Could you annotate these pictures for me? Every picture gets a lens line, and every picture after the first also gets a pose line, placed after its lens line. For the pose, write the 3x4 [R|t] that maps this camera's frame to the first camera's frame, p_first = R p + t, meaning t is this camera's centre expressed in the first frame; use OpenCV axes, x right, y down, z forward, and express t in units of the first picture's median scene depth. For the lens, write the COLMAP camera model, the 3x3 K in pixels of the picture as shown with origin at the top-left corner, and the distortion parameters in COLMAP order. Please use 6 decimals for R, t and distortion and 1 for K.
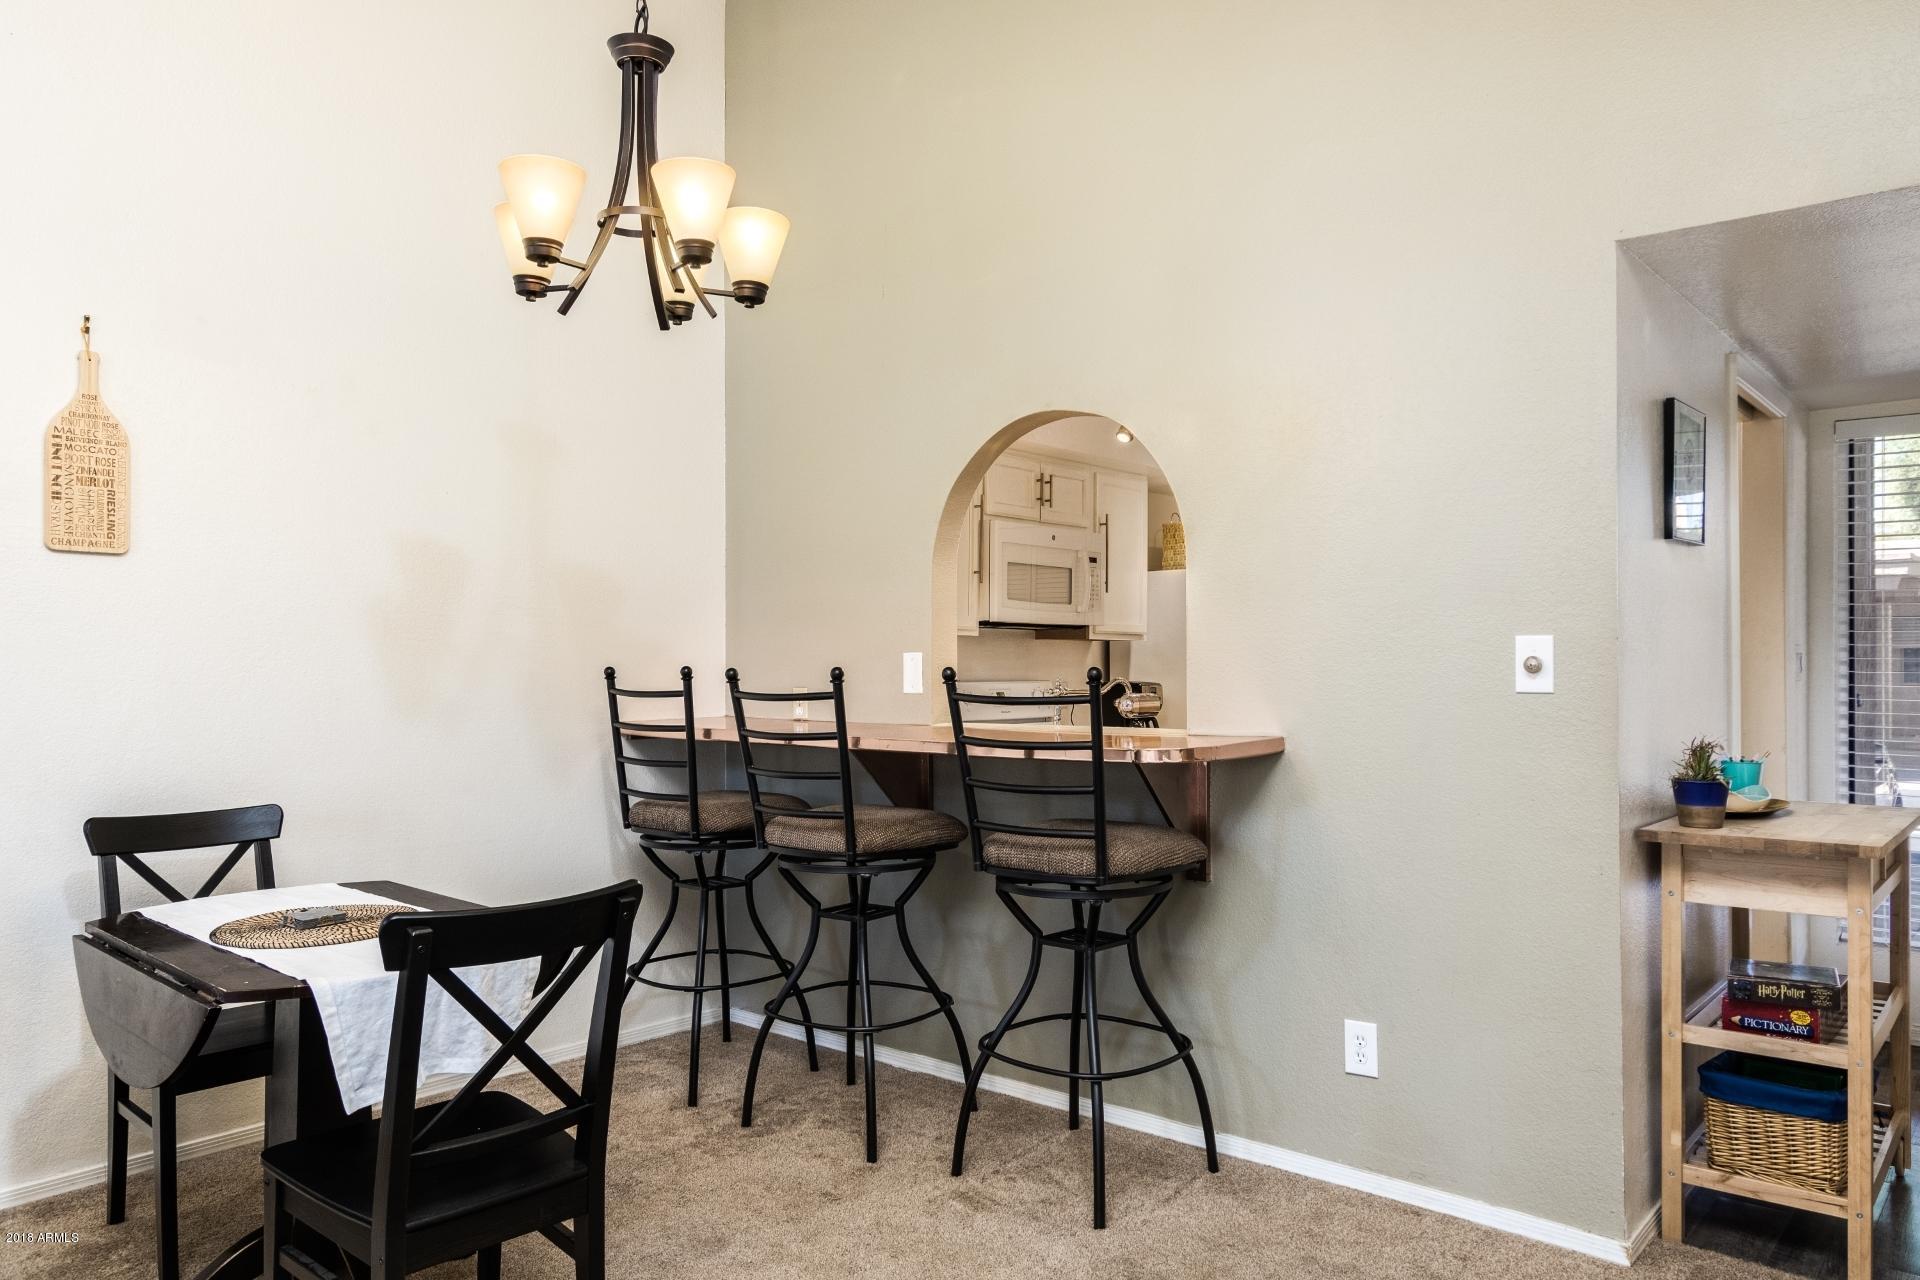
lens RADIAL K [[1314.9, 0, 953.5], [0, 1314.9, 657.1], [0, 0, 1]] dist [-0.003799, -0.001193]
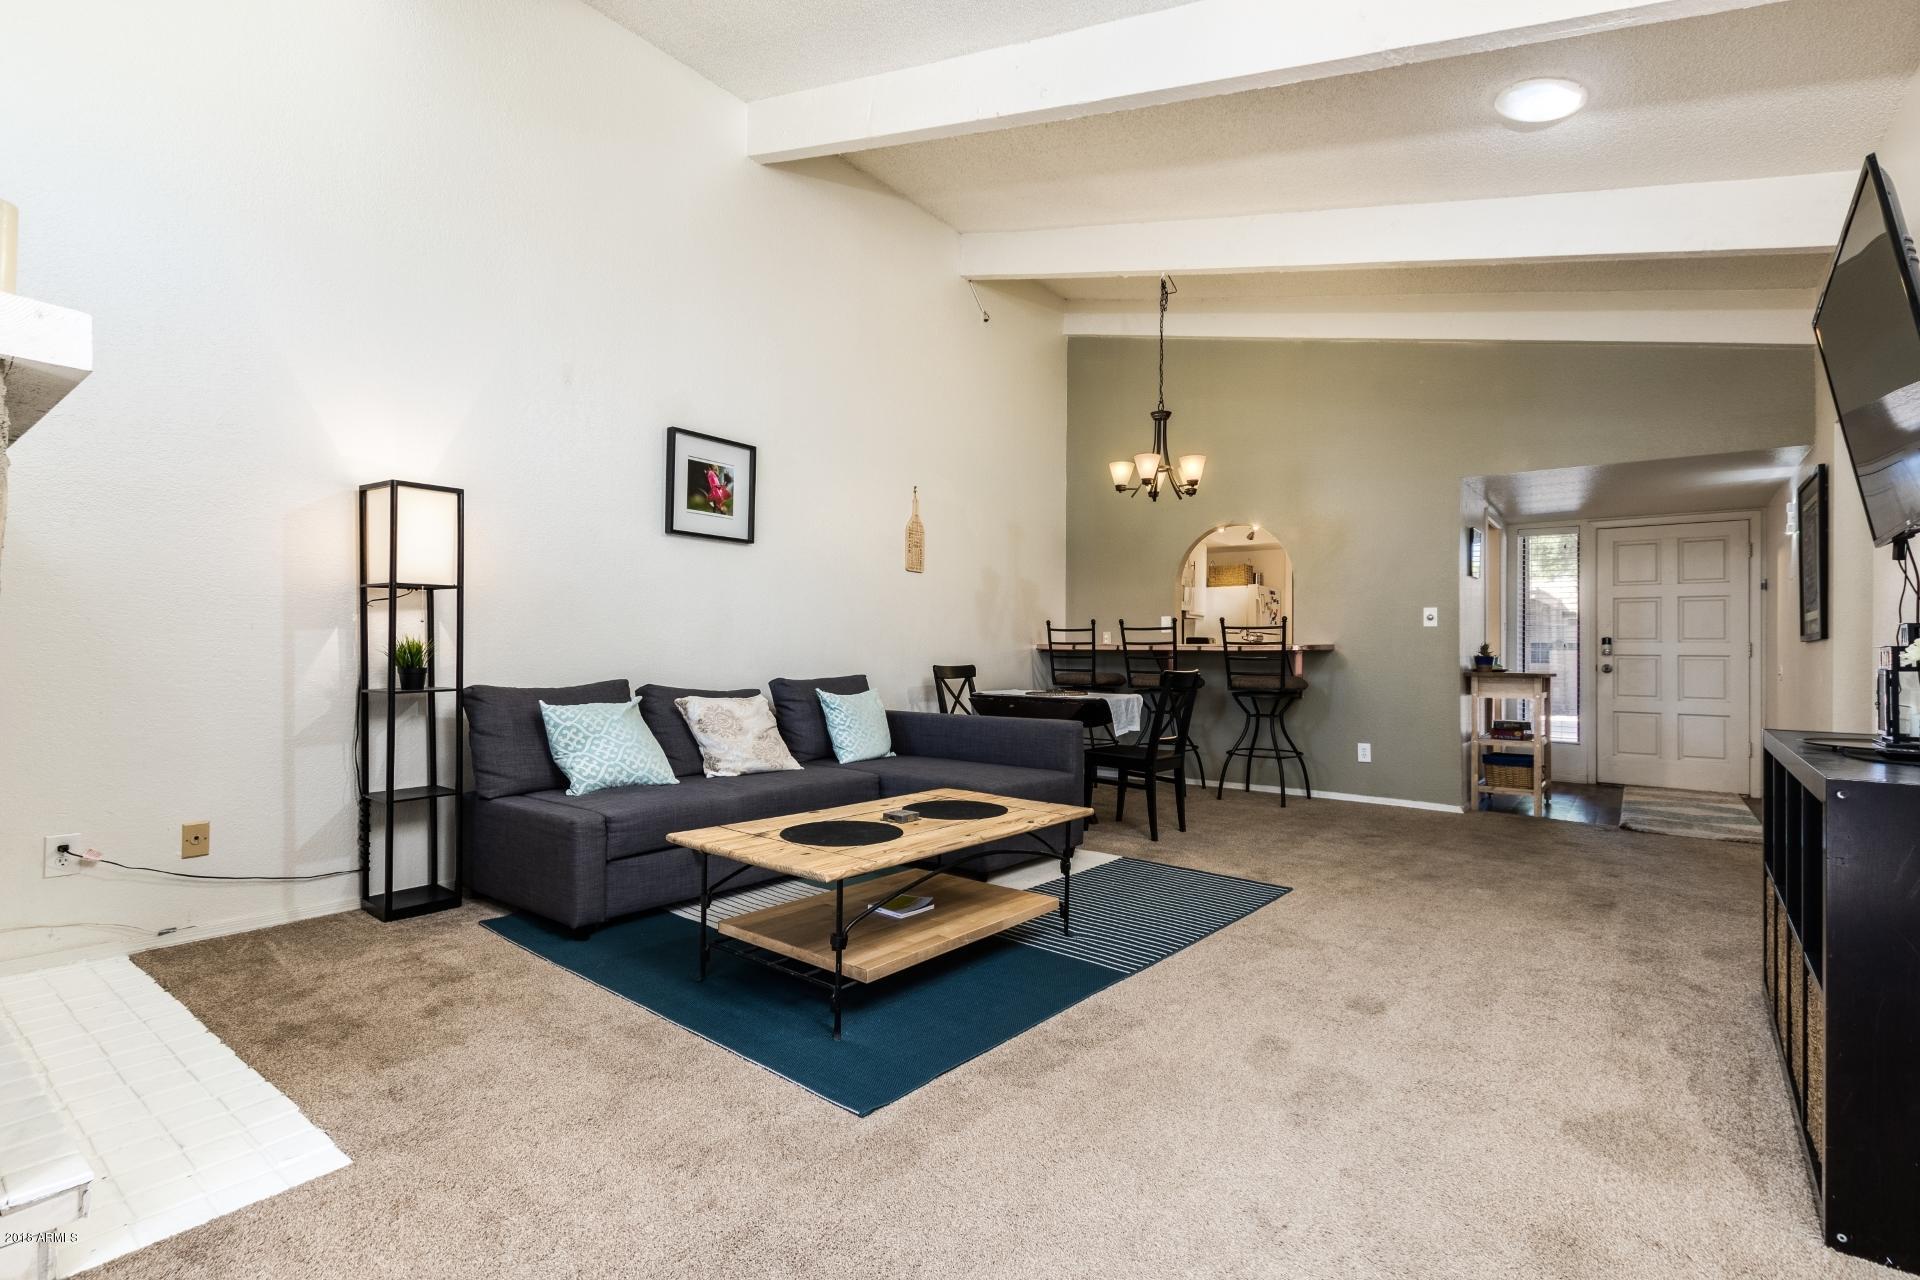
lens RADIAL K [[871.4, 0, 954.6], [0, 871.4, 634.9], [0, 0, 1]] dist [0.000462, -0.000673]
pose [[0.998699, 0.012681, 0.049392, -0.739084], [-0.012064, 0.999846, -0.012784, 0.084523], [-0.049546, 0.012172, 0.998698, -0.927779]]
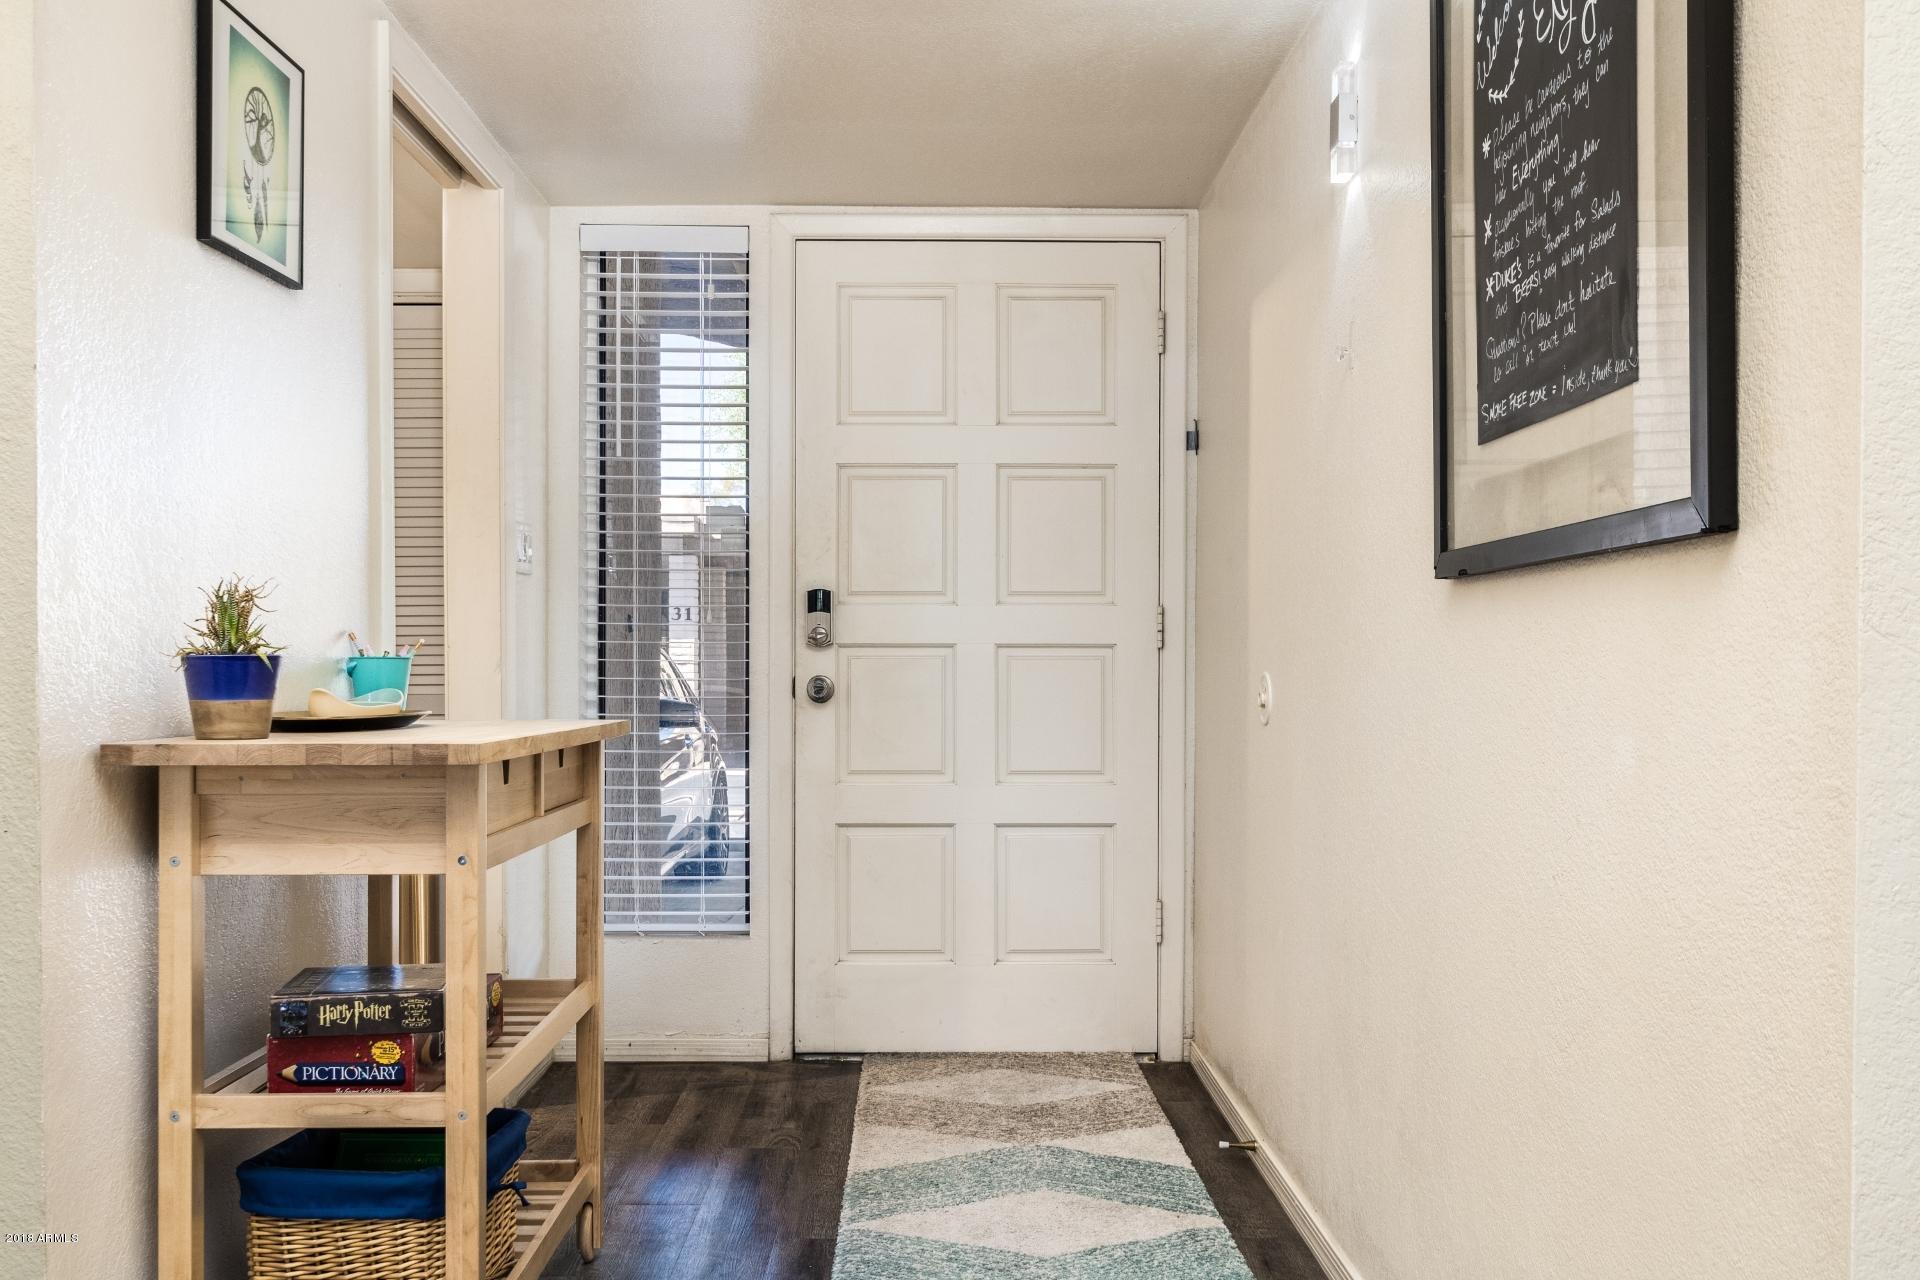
lens RADIAL K [[1681.3, 0, 953.5], [0, 1681.3, 657.7], [0, 0, 1]] dist [-0.000169, -0.002296]
pose [[0.742472, -0.000056, 0.669878, 0.317919], [-0.005555, 0.999965, 0.006240, 0.088452], [-0.669855, -0.008355, 0.742445, 0.261252]]
